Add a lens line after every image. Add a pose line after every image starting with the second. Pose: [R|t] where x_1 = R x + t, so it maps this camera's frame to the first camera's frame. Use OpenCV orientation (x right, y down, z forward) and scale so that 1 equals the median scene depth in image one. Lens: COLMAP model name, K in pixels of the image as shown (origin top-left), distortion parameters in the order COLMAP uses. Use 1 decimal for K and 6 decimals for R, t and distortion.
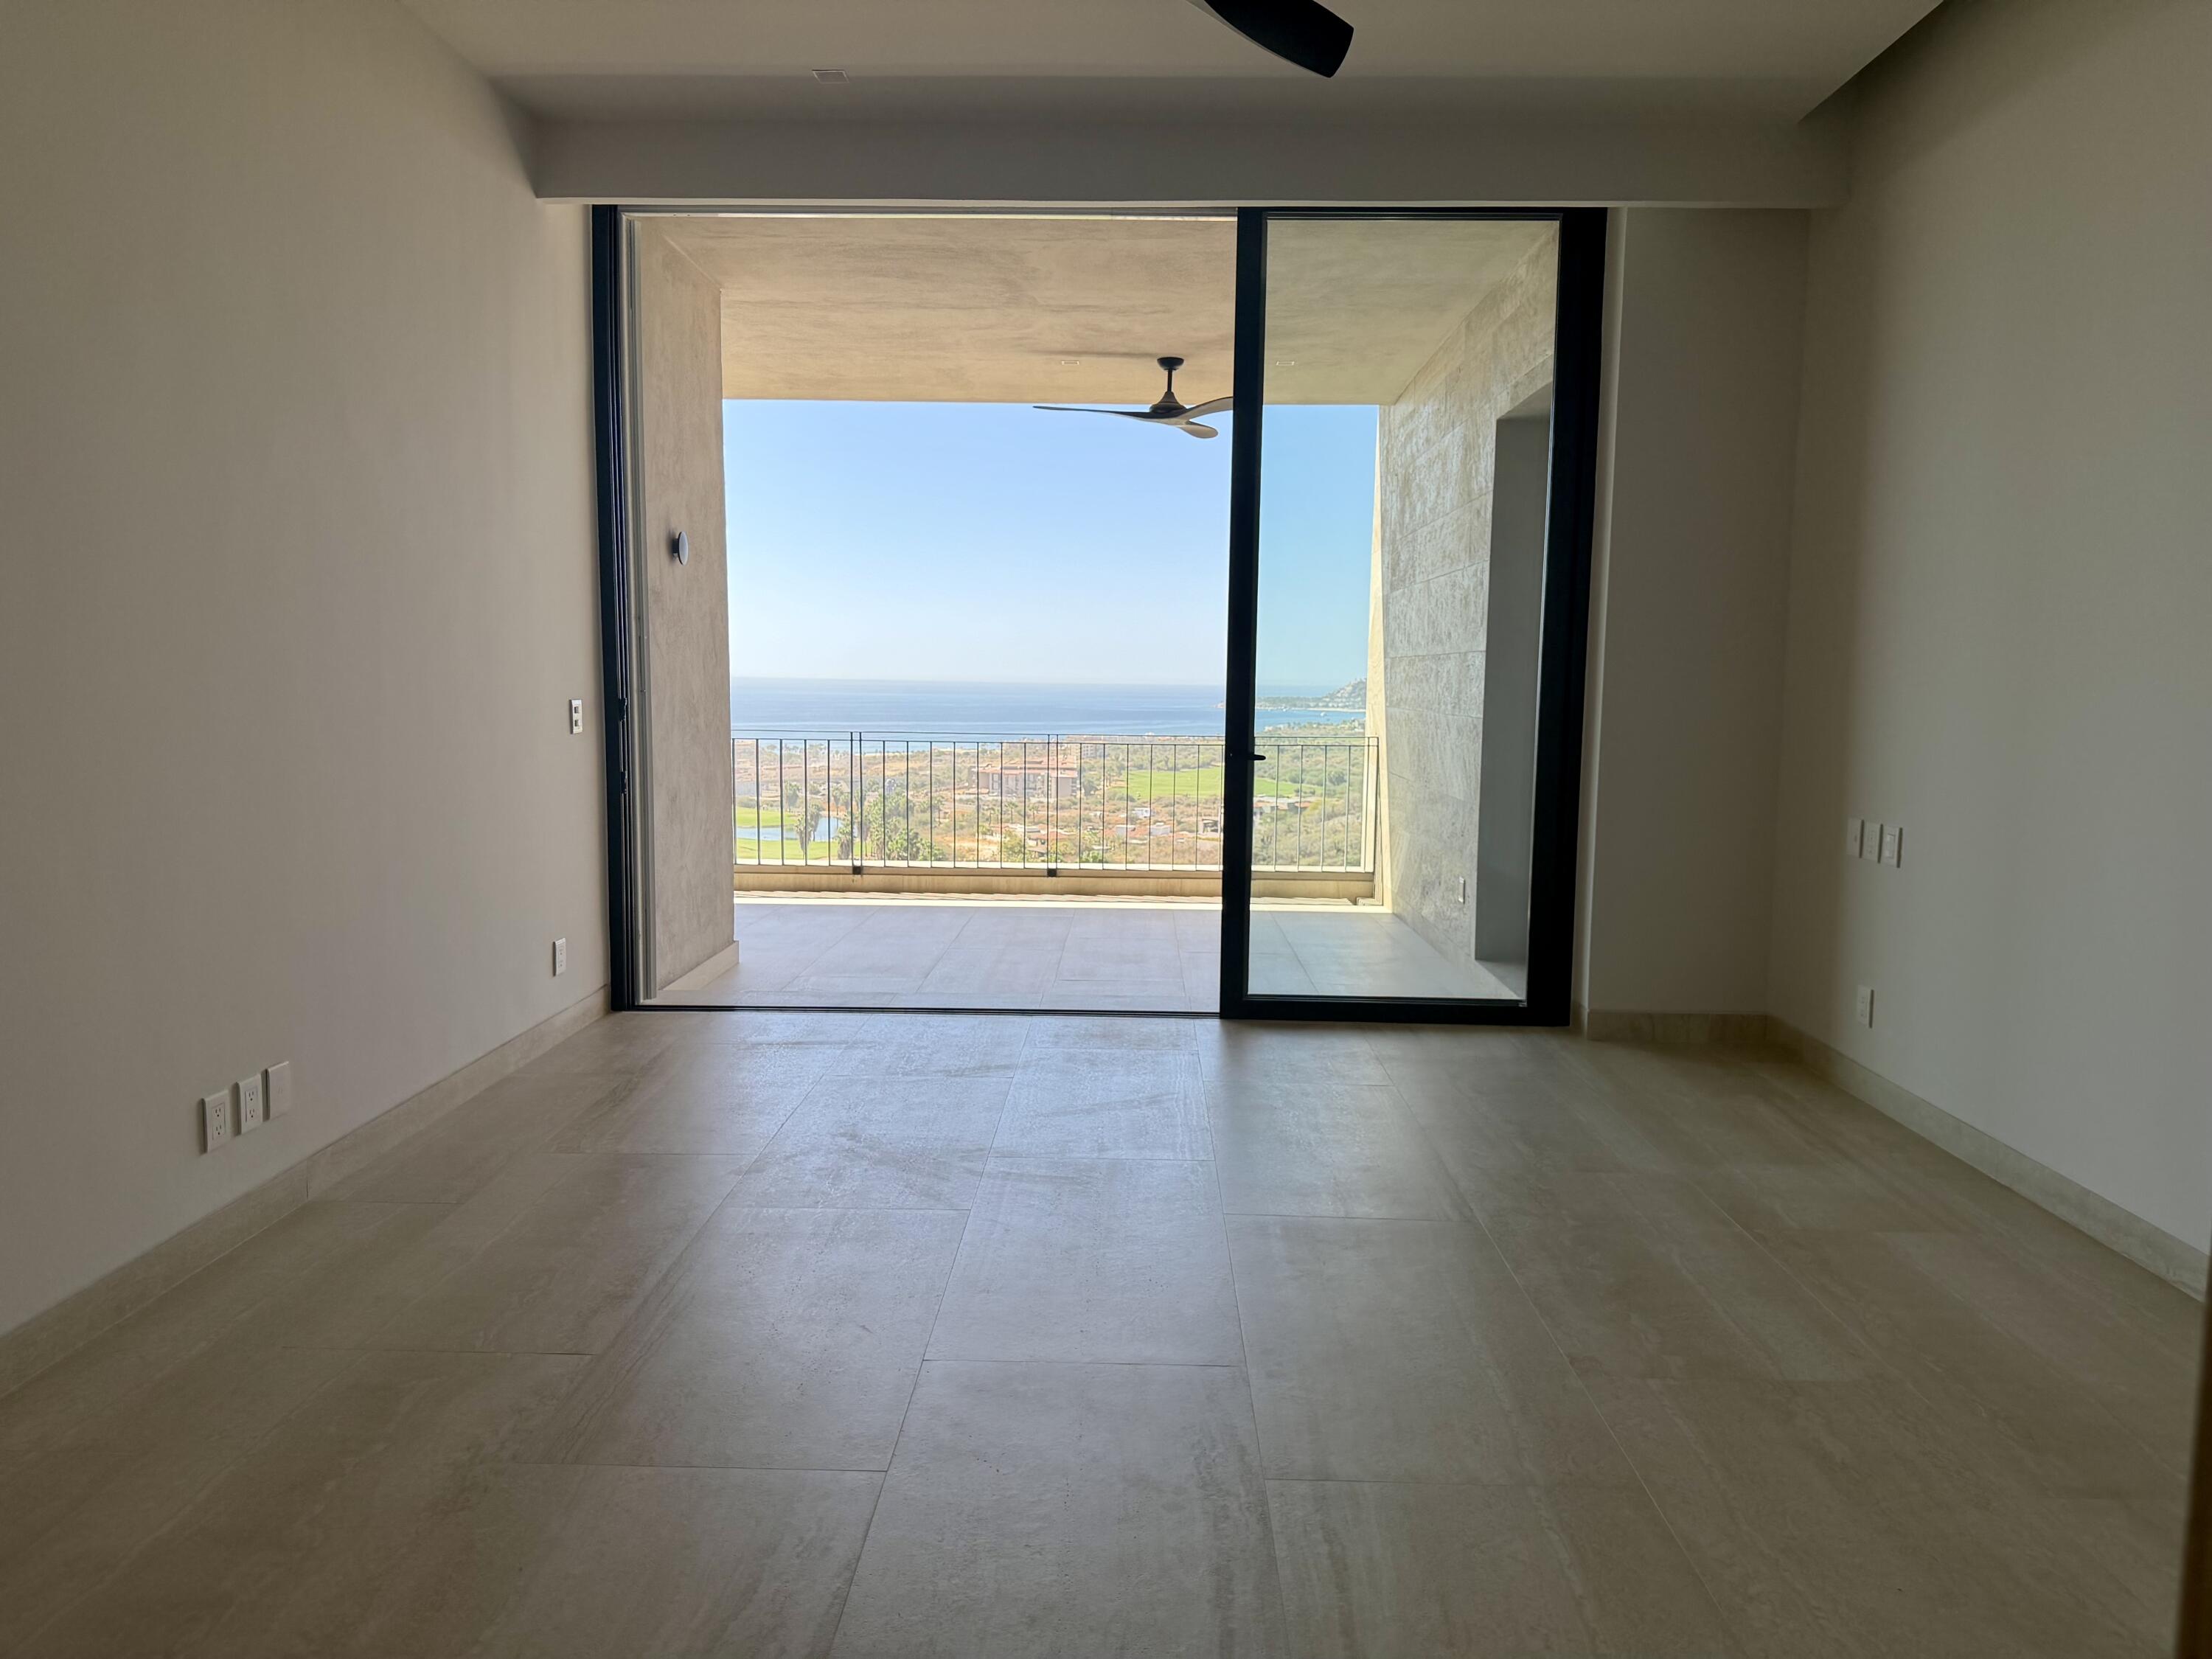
lens RADIAL K [[1487.2, 0, 1103.4], [0, 1487.2, 848.0], [0, 0, 1]] dist [0.075935, -0.218513]
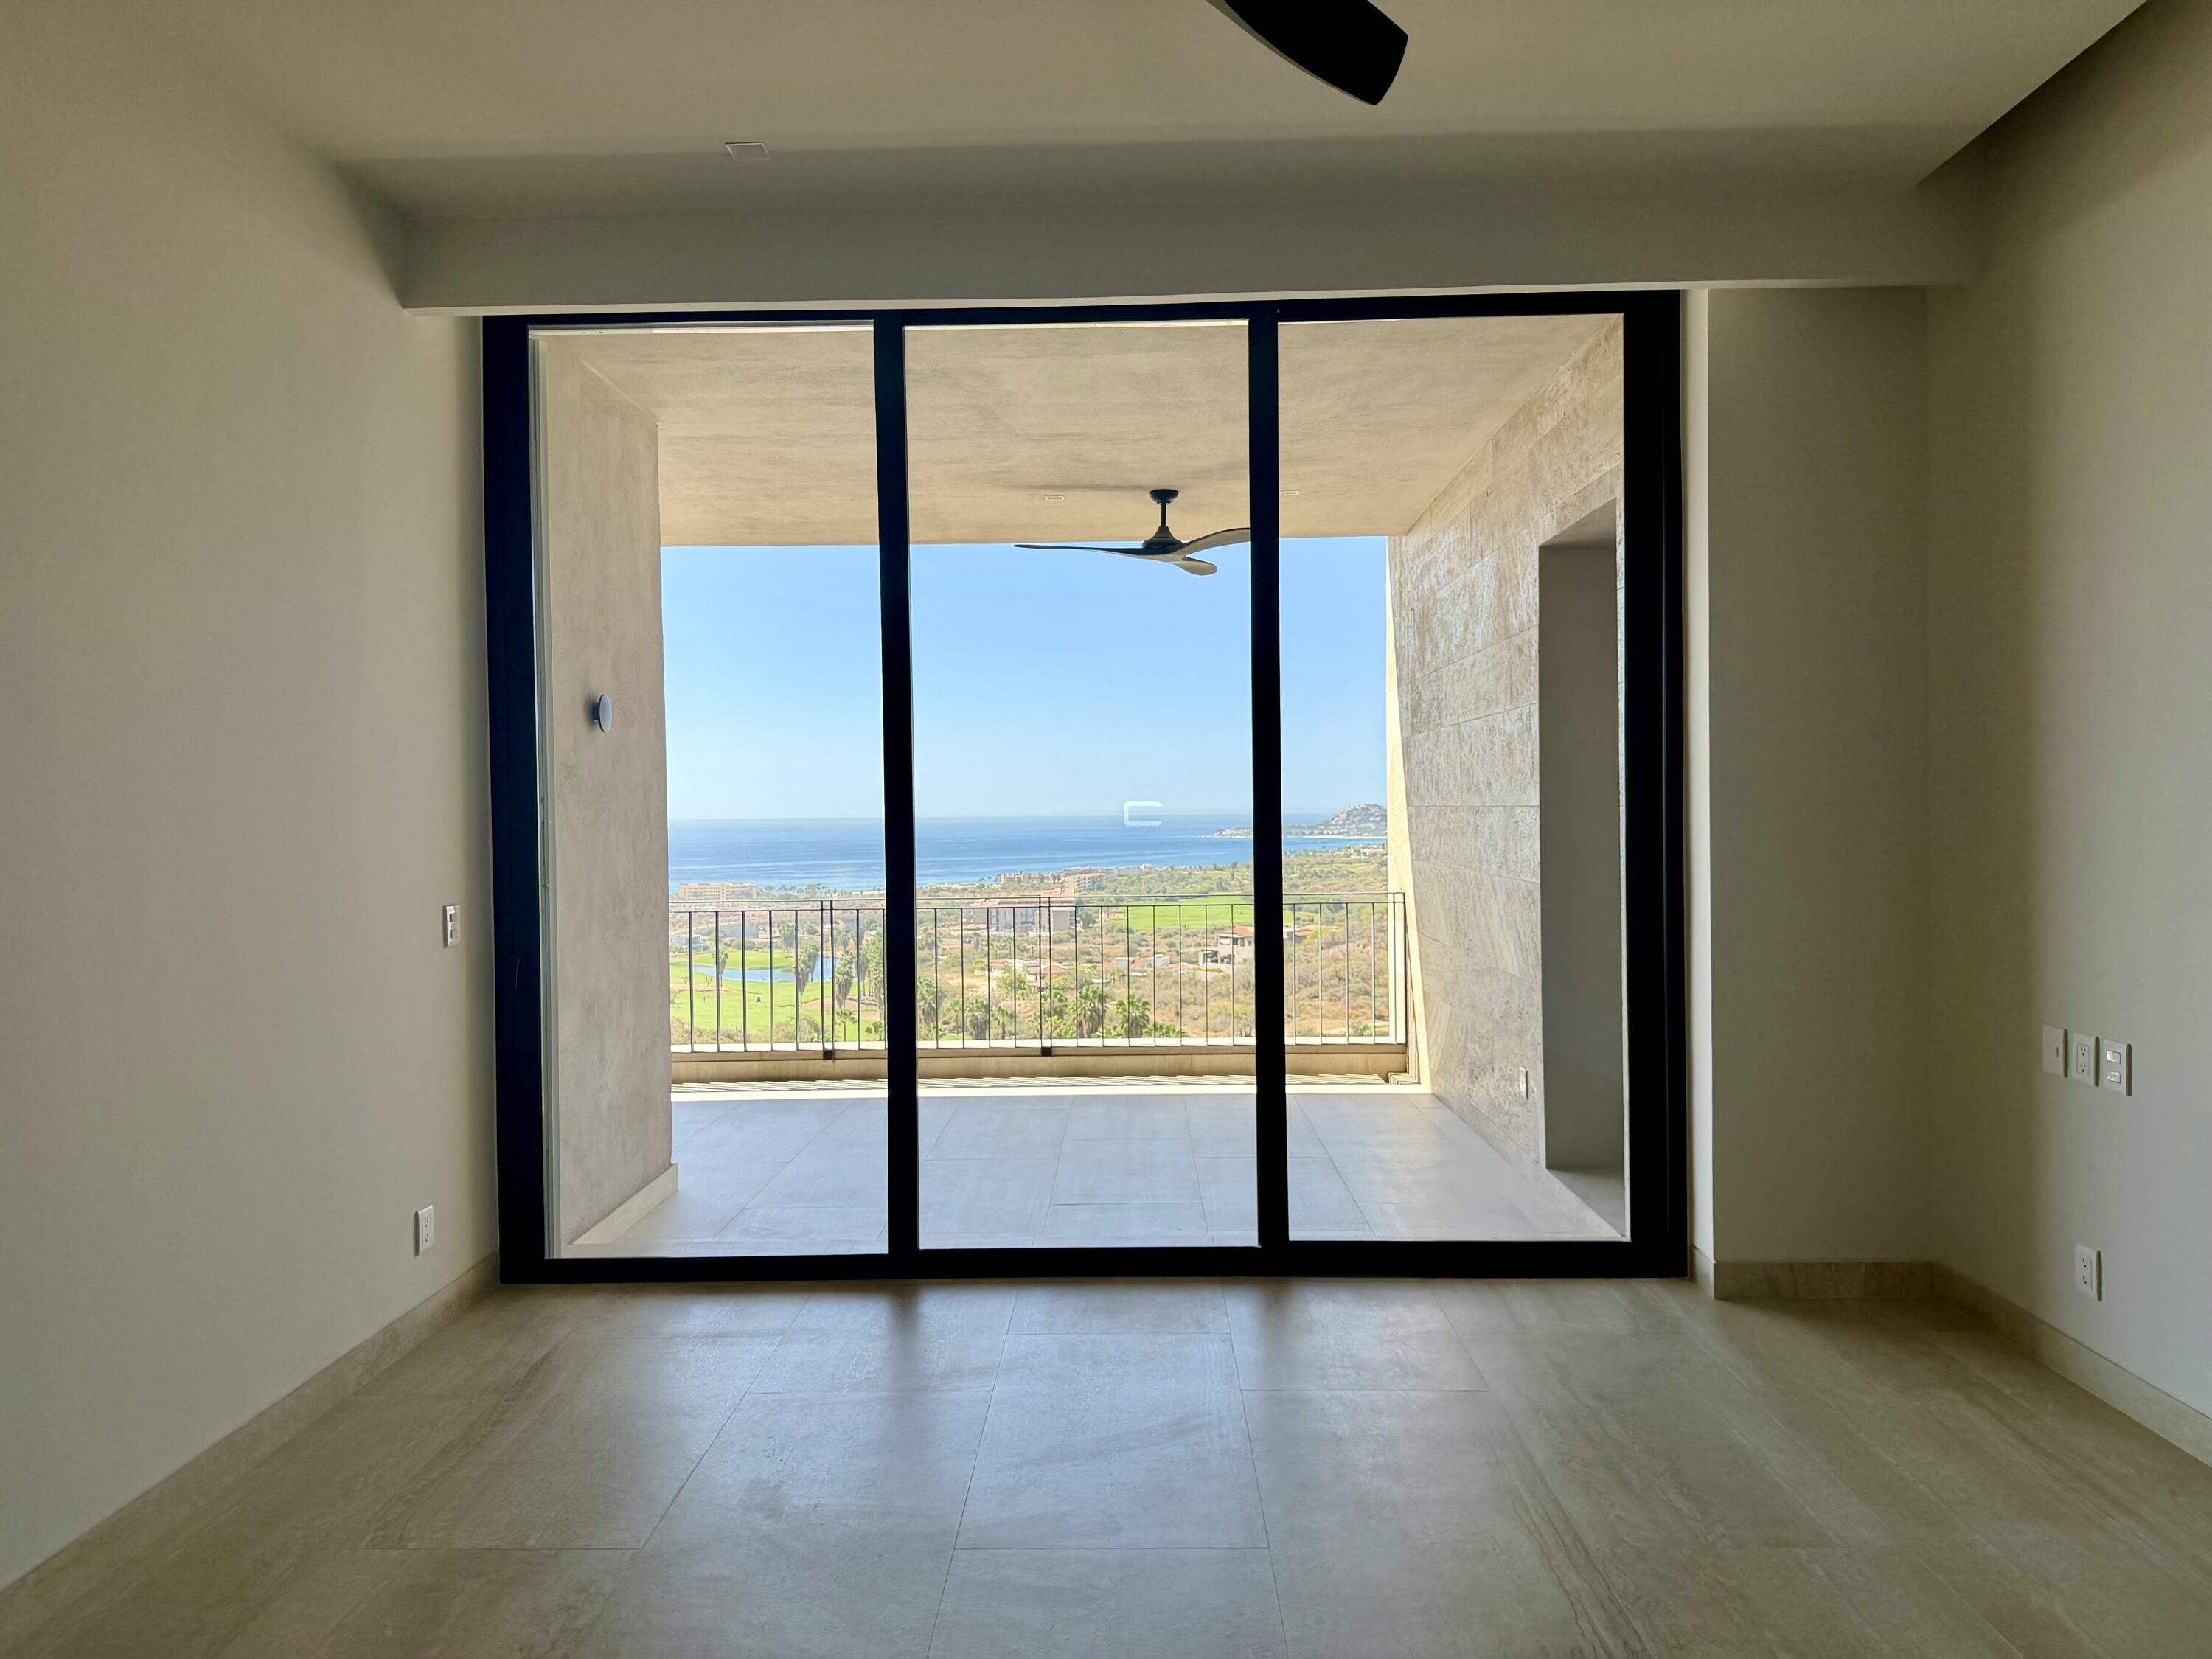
lens RADIAL K [[1489.2, 0, 1106.0], [0, 1489.2, 829.5], [0, 0, 1]] dist [0.000040, -0.071316]
pose [[0.999701, -0.024067, 0.004425, 0.000698], [0.024391, 0.994594, -0.100937, -0.036243], [-0.001971, 0.101015, 0.994883, 0.138761]]
